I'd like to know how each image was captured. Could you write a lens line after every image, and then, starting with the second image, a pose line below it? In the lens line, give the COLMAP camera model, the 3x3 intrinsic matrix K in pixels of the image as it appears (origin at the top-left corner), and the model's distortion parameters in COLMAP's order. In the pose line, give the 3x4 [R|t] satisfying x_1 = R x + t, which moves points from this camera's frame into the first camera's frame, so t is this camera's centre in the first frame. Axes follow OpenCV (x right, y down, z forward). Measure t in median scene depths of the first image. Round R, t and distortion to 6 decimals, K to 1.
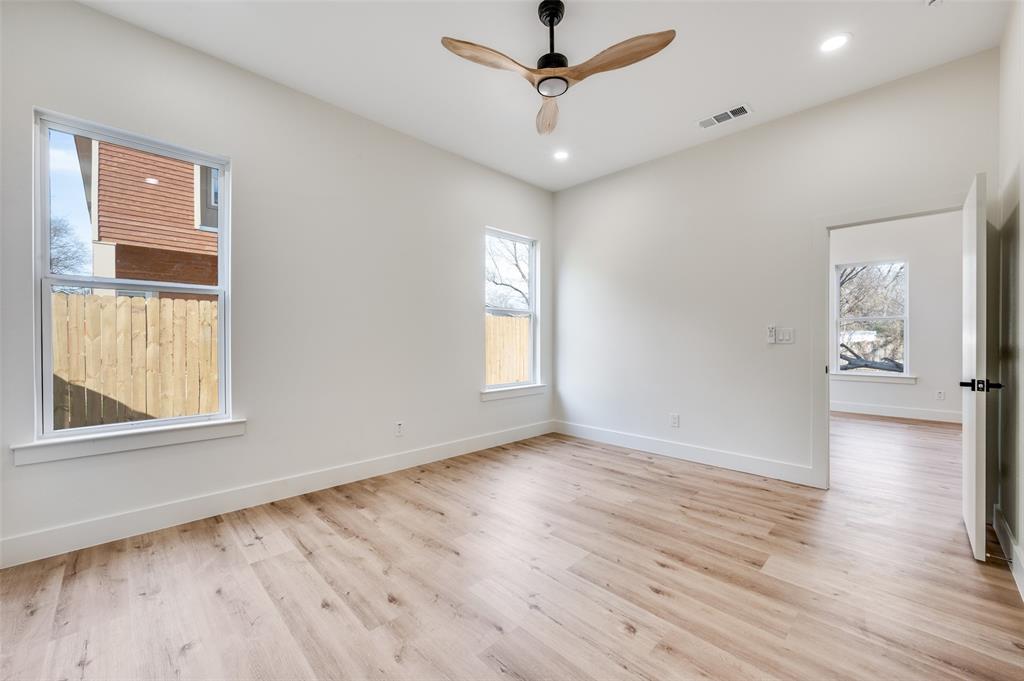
lens RADIAL K [[401.7, 0, 512.3], [0, 401.7, 340.1], [0, 0, 1]] dist [-0.002010, -0.000229]
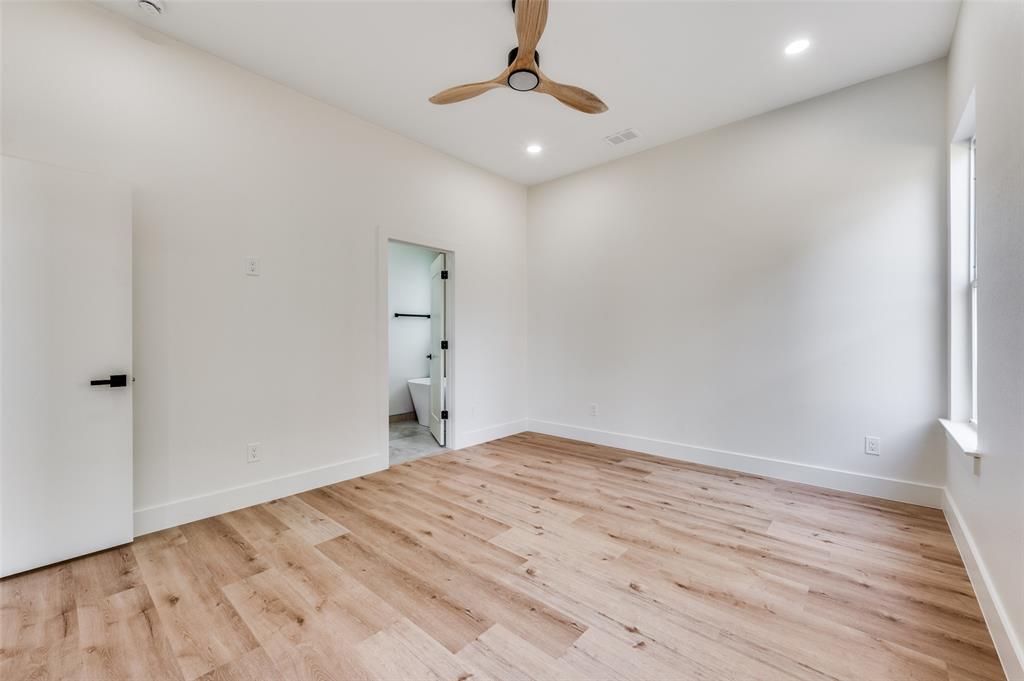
lens RADIAL K [[401.7, 0, 512.4], [0, 401.7, 339.5], [0, 0, 1]] dist [-0.002010, -0.000229]
pose [[-0.997652, 0.003899, -0.068376, 0.202567], [0.003478, 0.999974, 0.006275, -0.000010], [0.068399, 0.006022, -0.997640, 2.071537]]
